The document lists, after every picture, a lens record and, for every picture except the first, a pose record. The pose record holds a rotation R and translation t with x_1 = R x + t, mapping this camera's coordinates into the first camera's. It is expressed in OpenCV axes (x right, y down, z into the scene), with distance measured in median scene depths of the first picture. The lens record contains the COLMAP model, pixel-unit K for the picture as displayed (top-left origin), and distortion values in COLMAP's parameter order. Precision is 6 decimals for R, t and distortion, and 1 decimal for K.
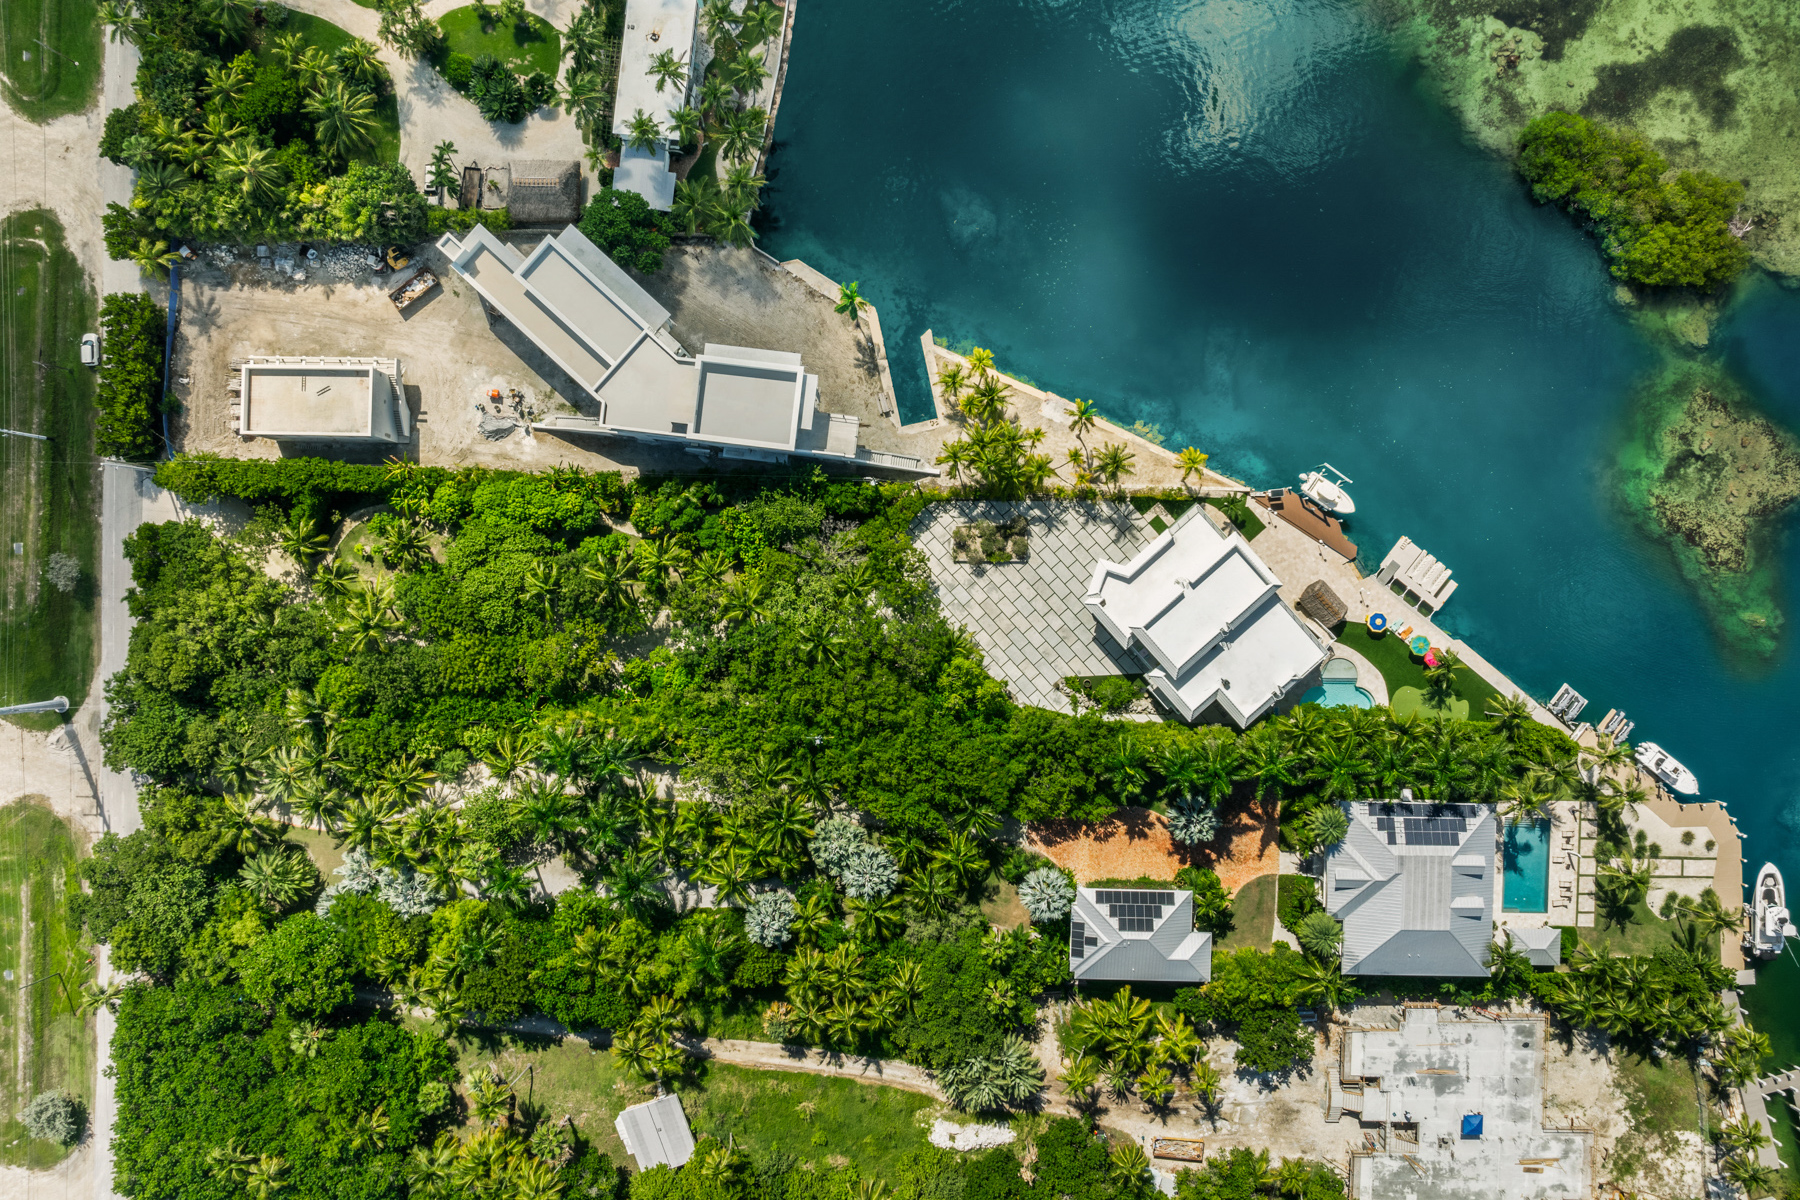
lens RADIAL K [[1262.7, 0, 900.0], [0, 1262.7, 600.0], [0, 0, 1]] dist [0.004324, 0.000560]
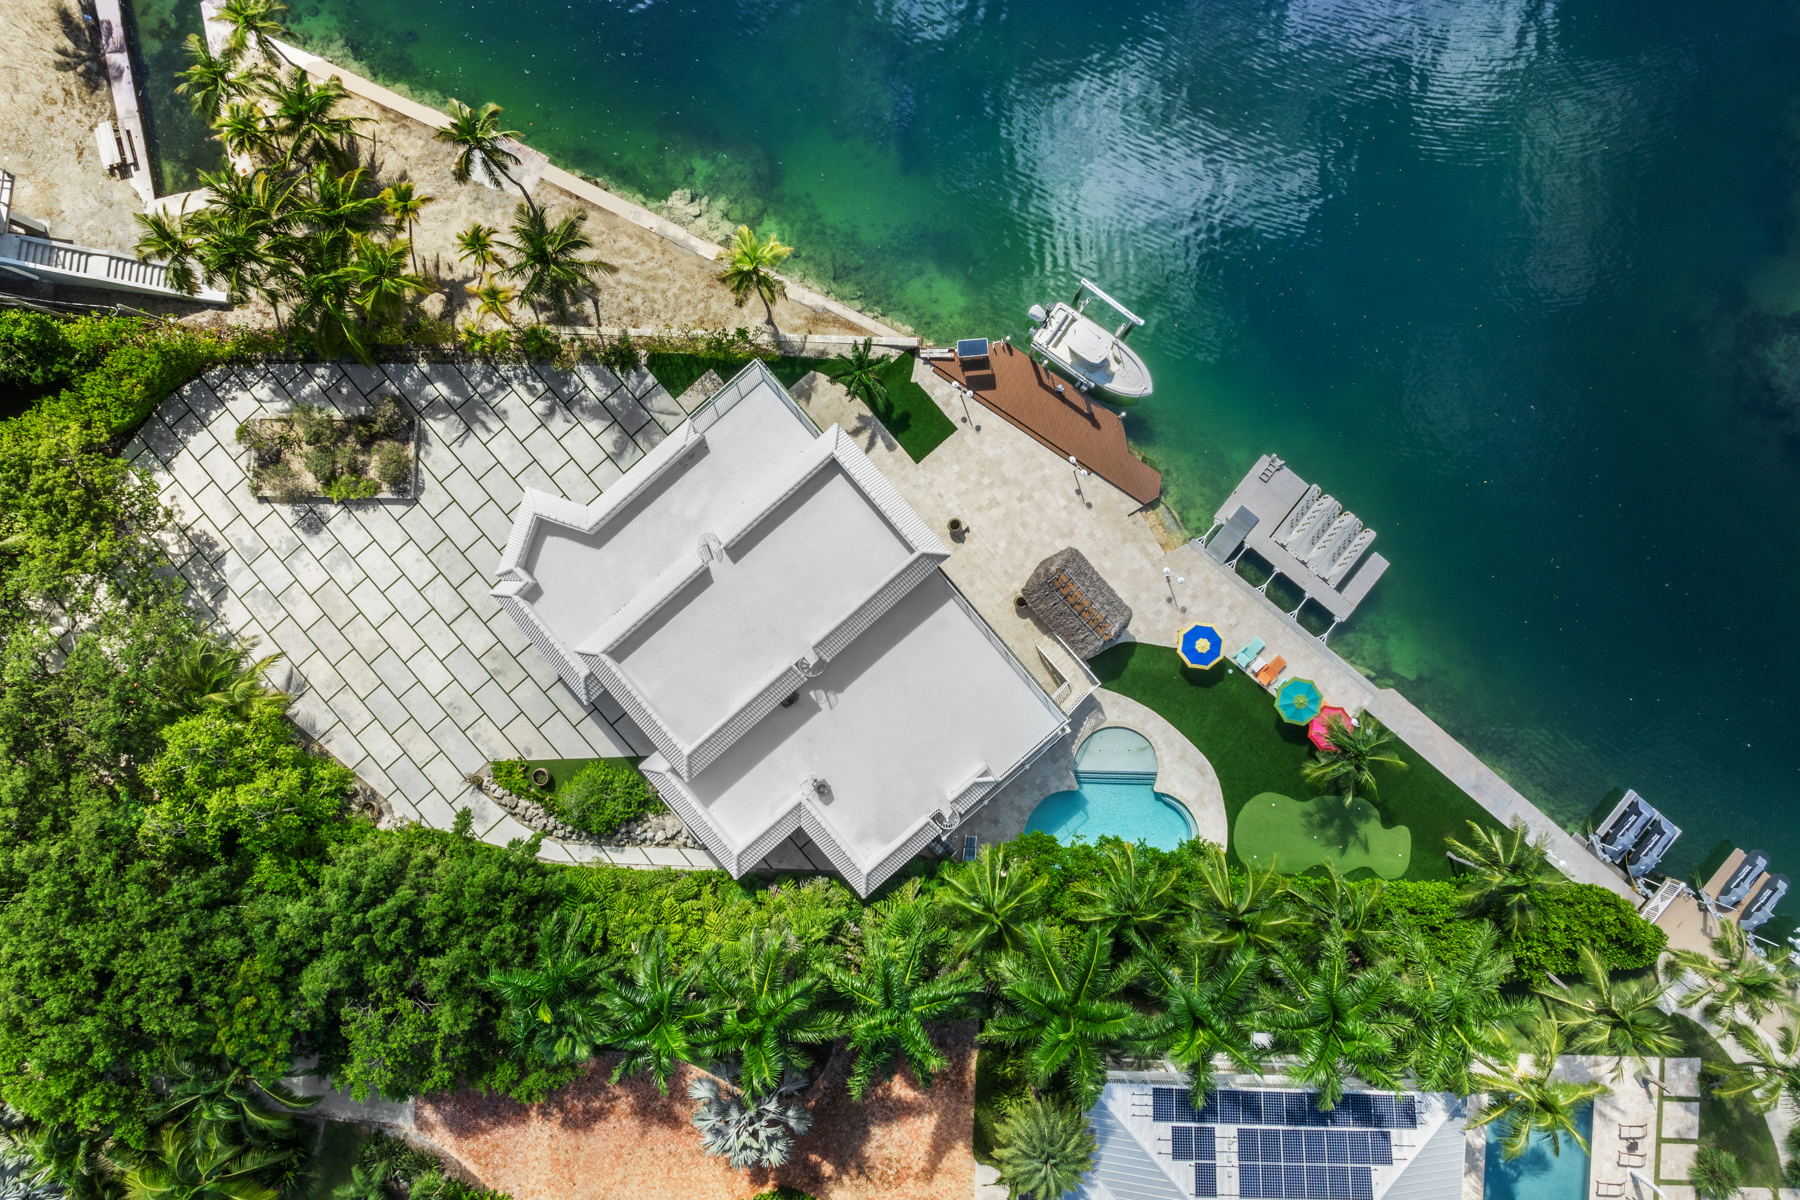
lens RADIAL K [[1225.0, 0, 900.0], [0, 1225.0, 600.0], [0, 0, 1]] dist [-0.005746, -0.001632]
pose [[0.999745, 0.012648, -0.018682, 0.279713], [-0.012722, 0.999912, -0.003836, 0.004457], [0.018632, 0.004073, 0.999818, 0.571552]]
